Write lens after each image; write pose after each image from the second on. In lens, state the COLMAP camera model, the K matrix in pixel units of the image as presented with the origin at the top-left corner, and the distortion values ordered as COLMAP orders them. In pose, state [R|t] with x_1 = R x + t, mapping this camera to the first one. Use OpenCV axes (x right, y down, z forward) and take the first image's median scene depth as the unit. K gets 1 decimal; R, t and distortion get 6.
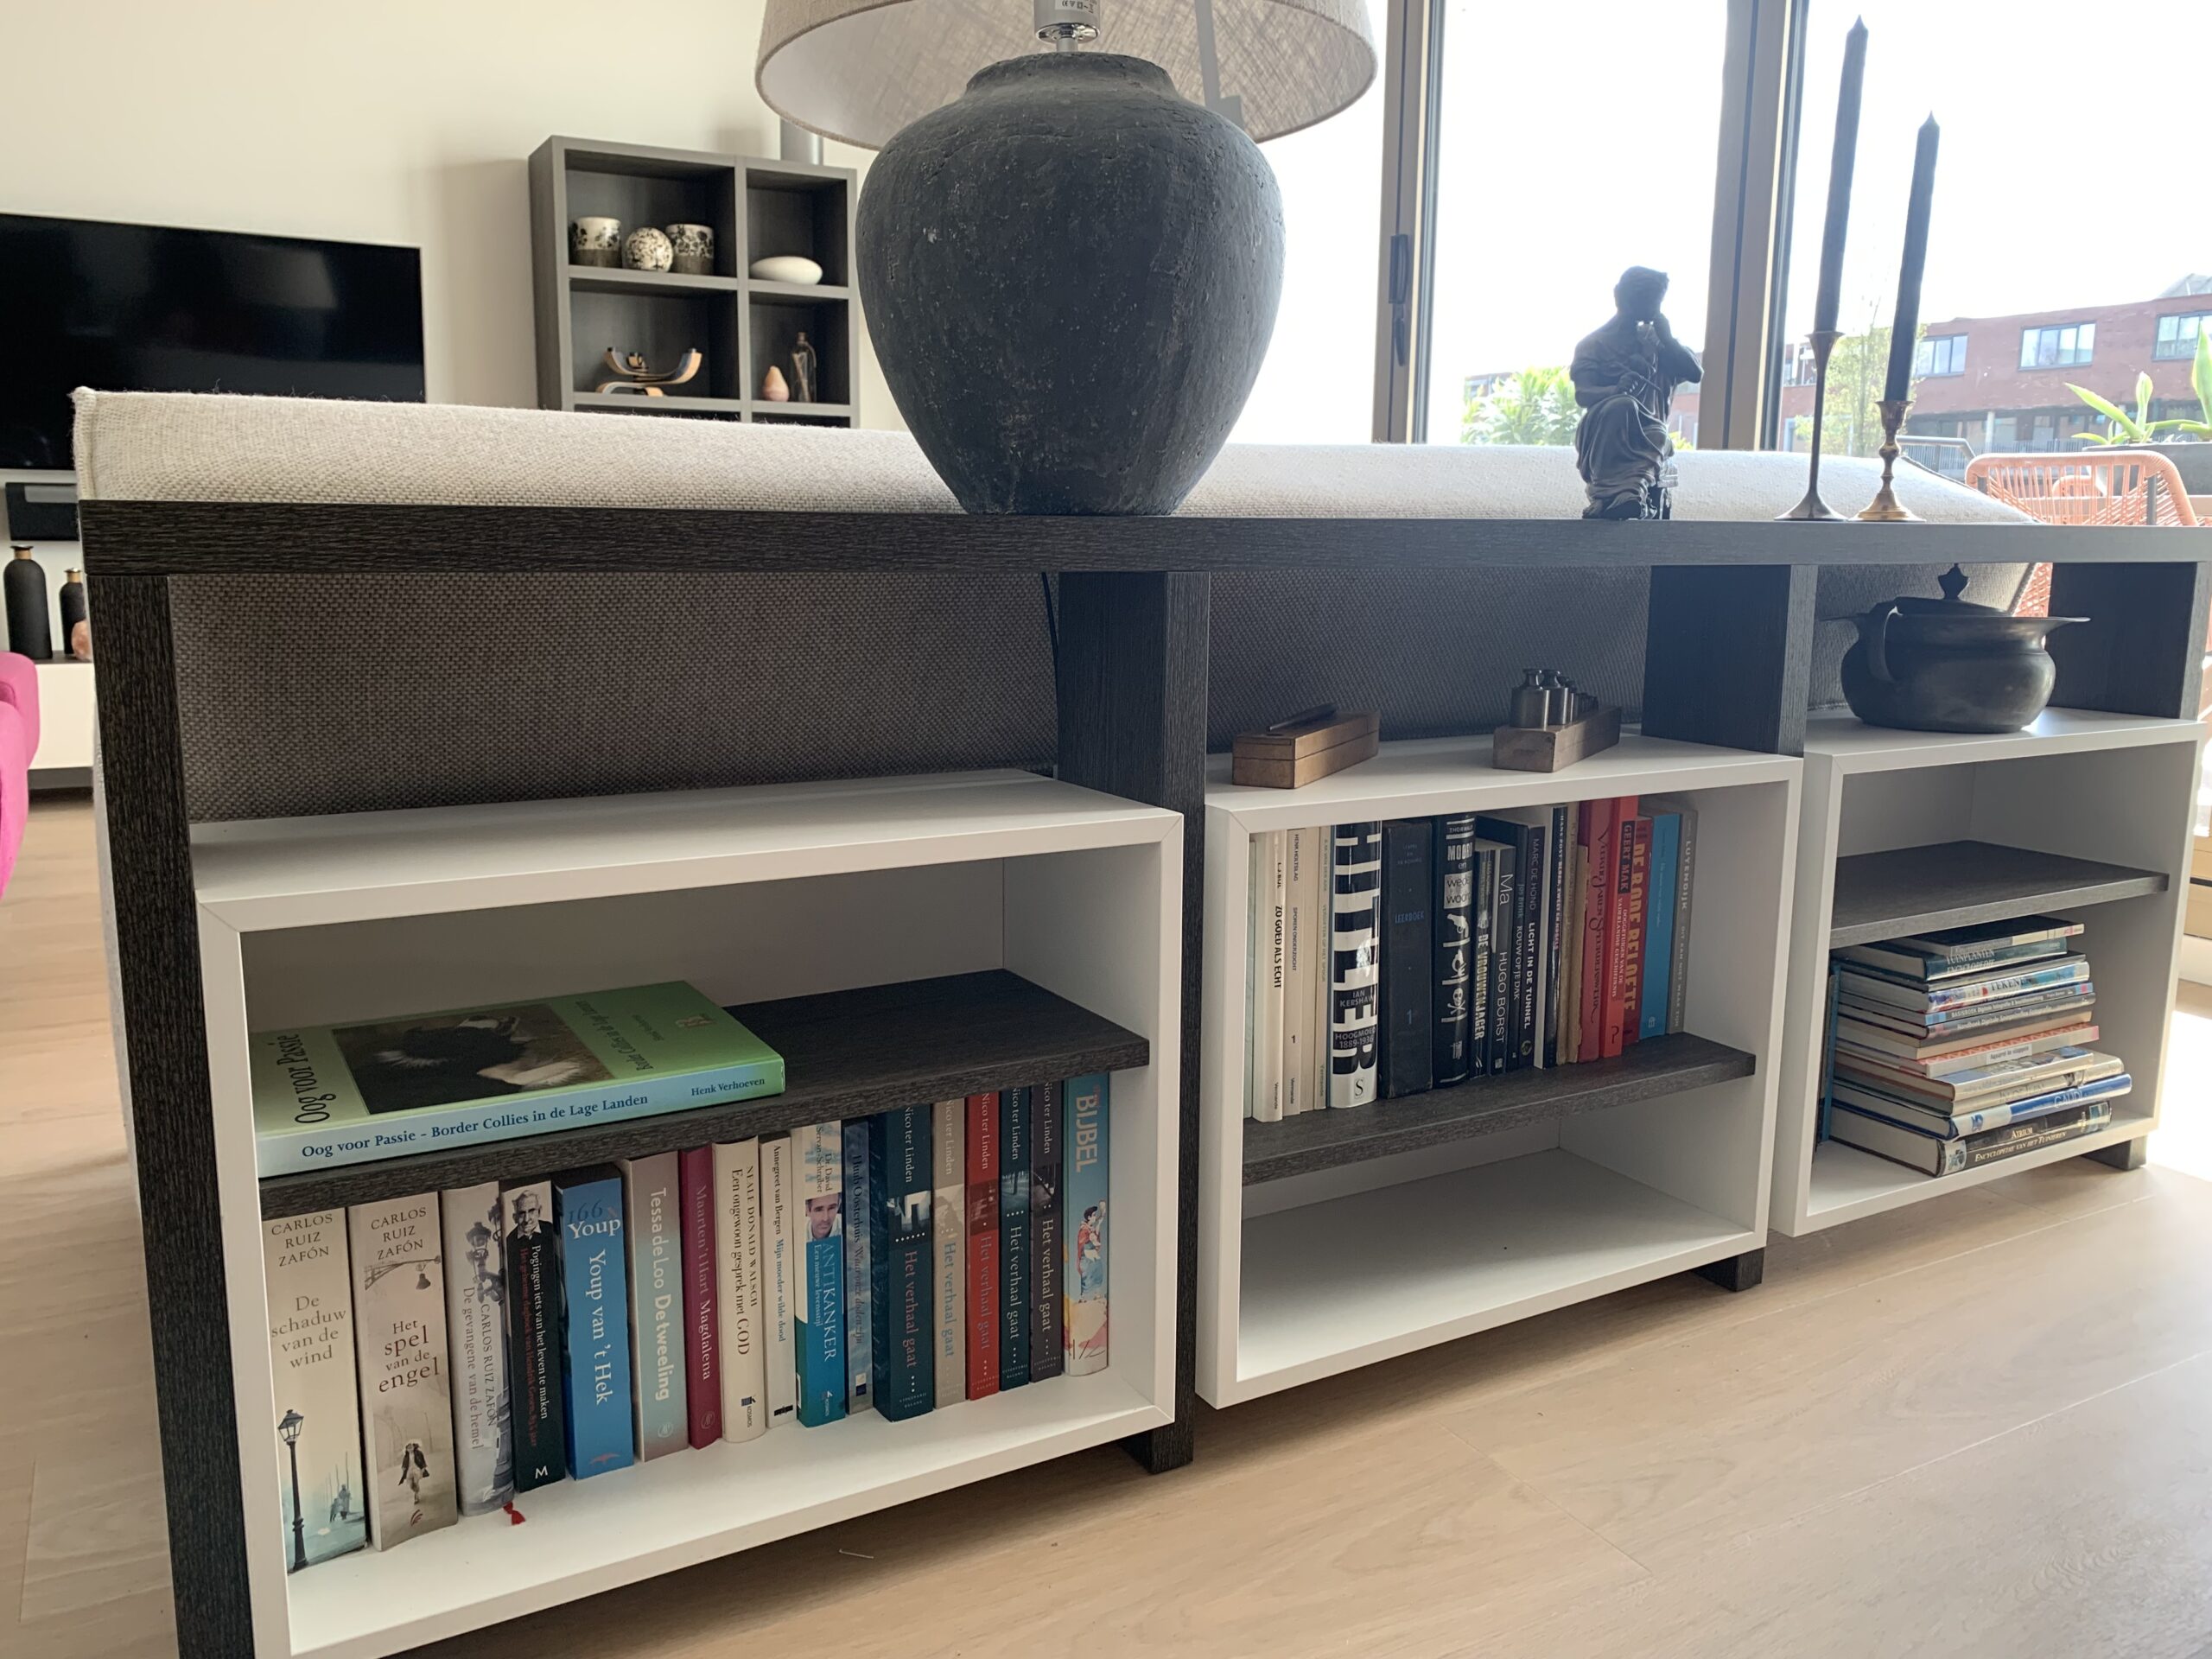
lens RADIAL K [[1696.4, 0, 1106.0], [0, 1696.4, 829.5], [0, 0, 1]] dist [0.148166, -0.536219]
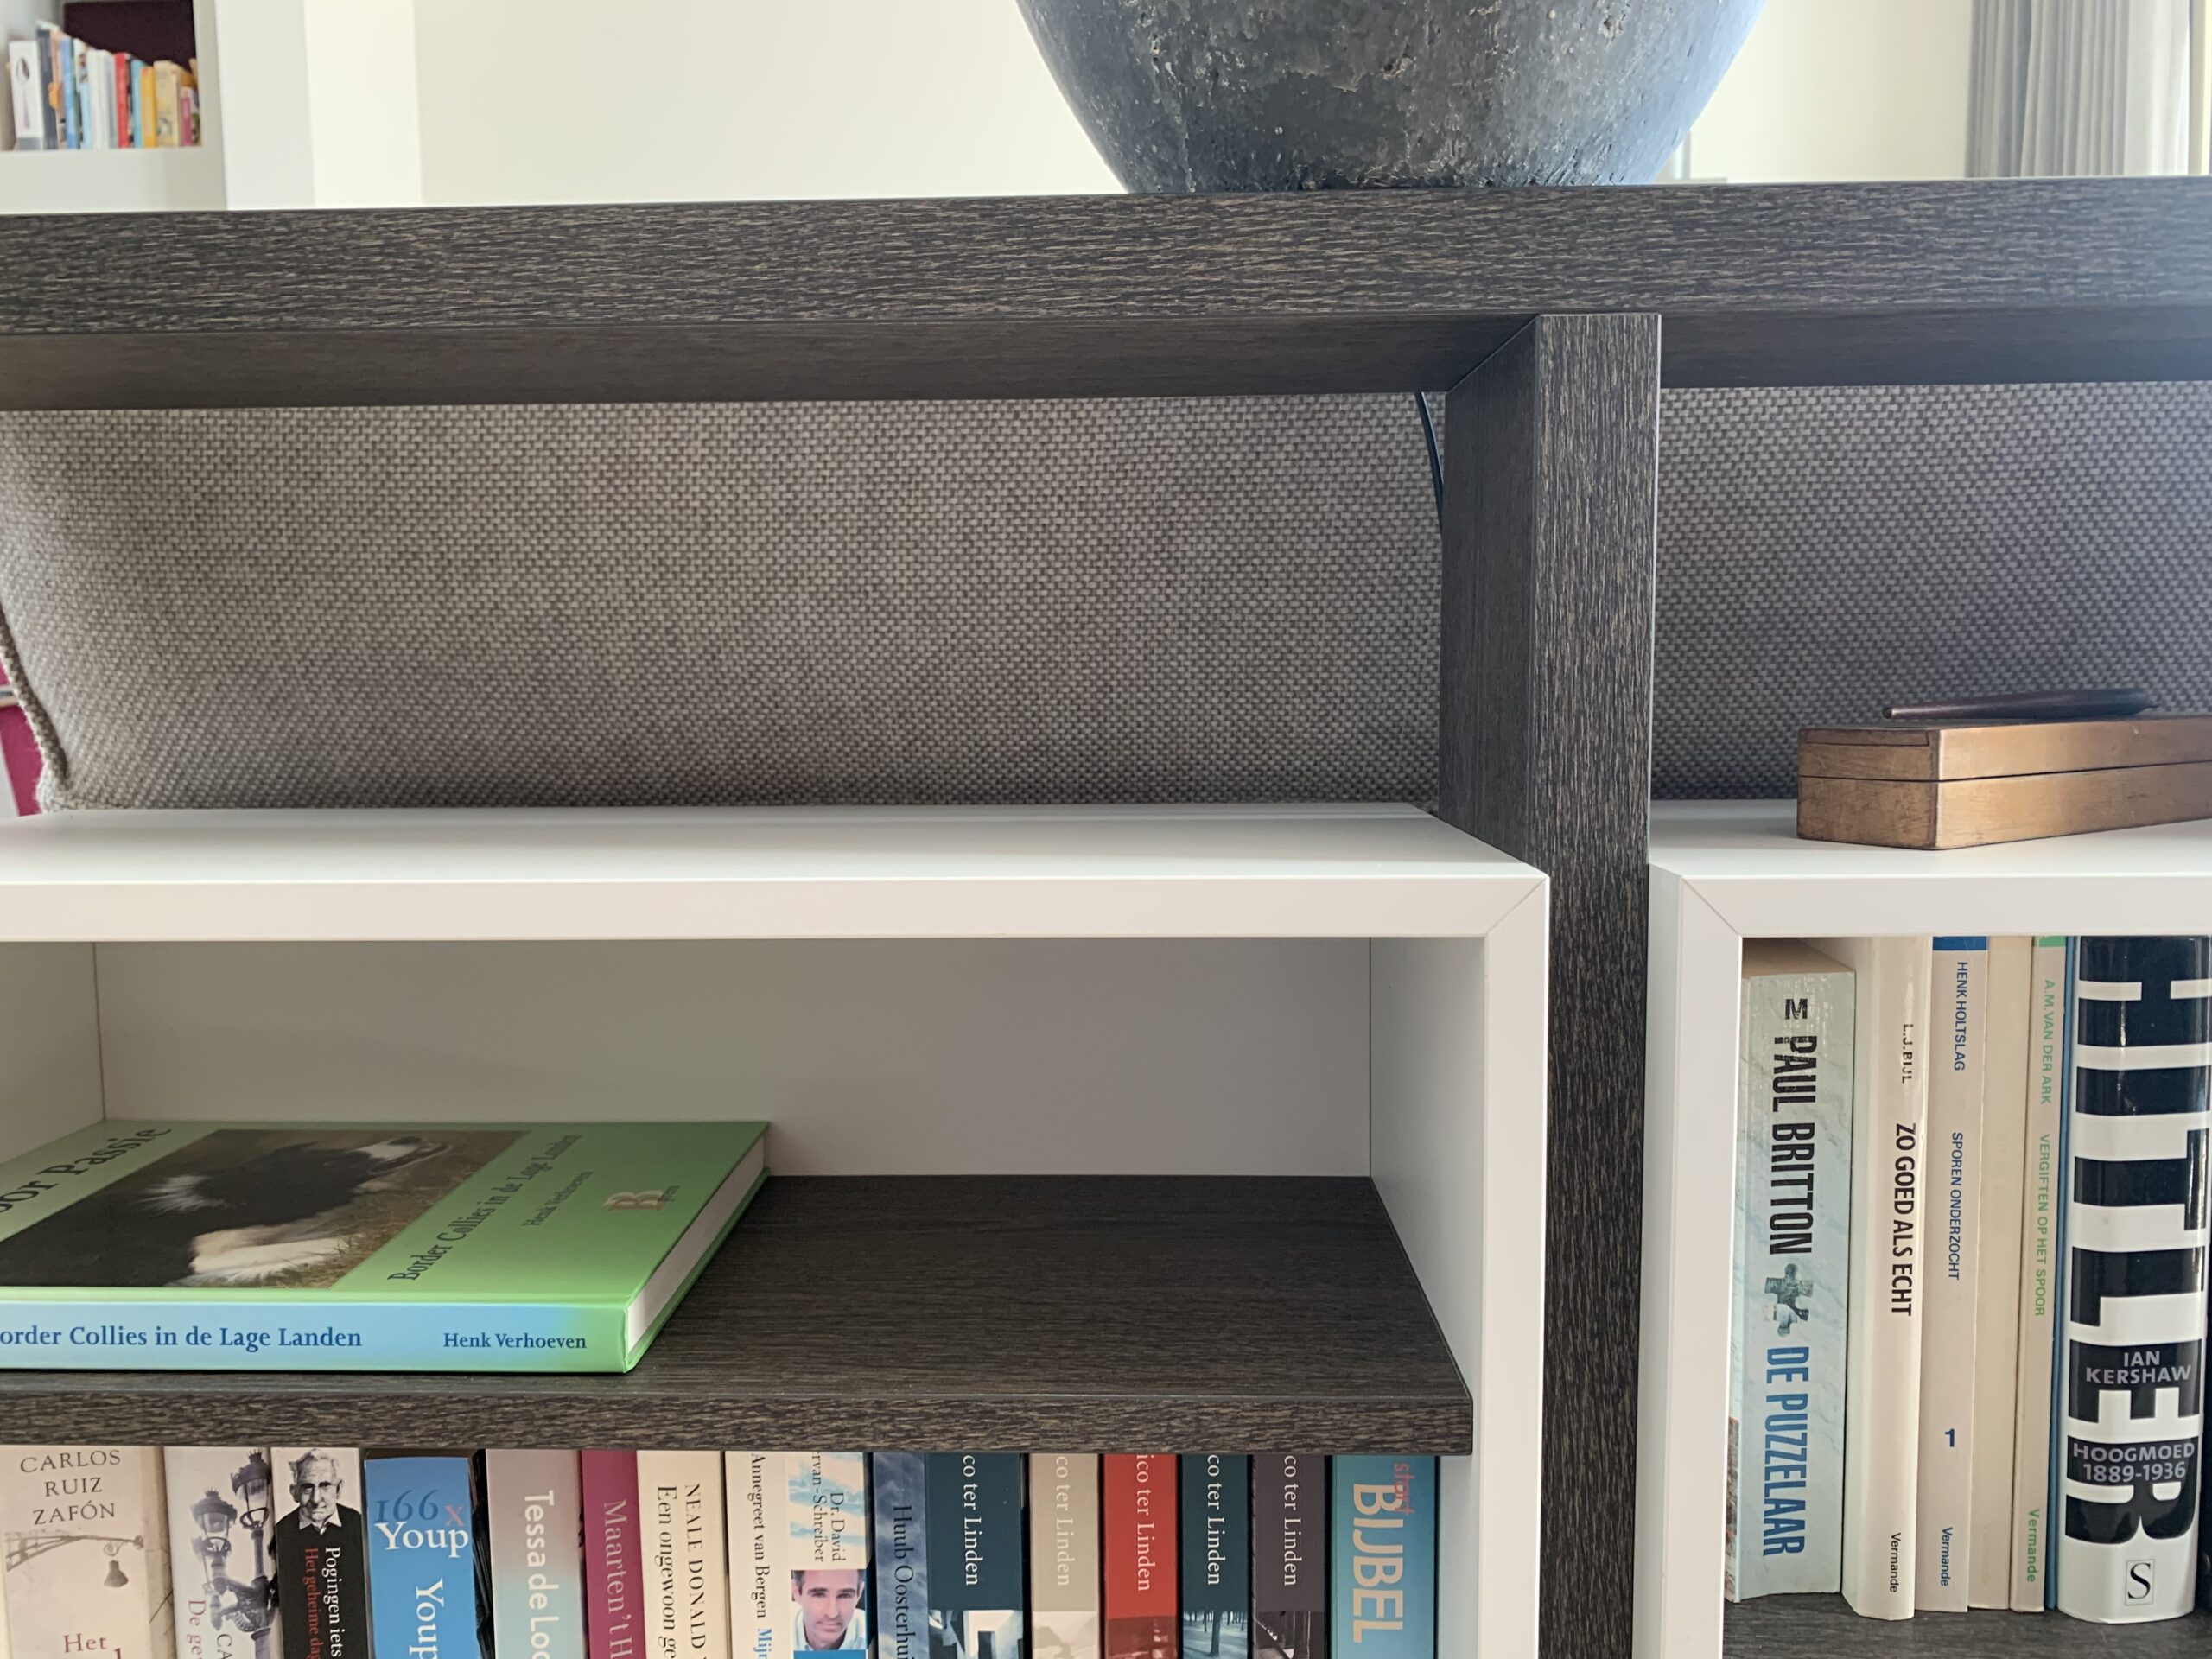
lens RADIAL K [[1701.4, 0, 1106.0], [0, 1701.4, 829.5], [0, 0, 1]] dist [-0.005206, -0.004231]
pose [[0.845862, 0.034503, -0.532285, 0.175784], [-0.076305, 0.995469, -0.056731, 0.011676], [0.527916, 0.088603, 0.844662, 0.585113]]
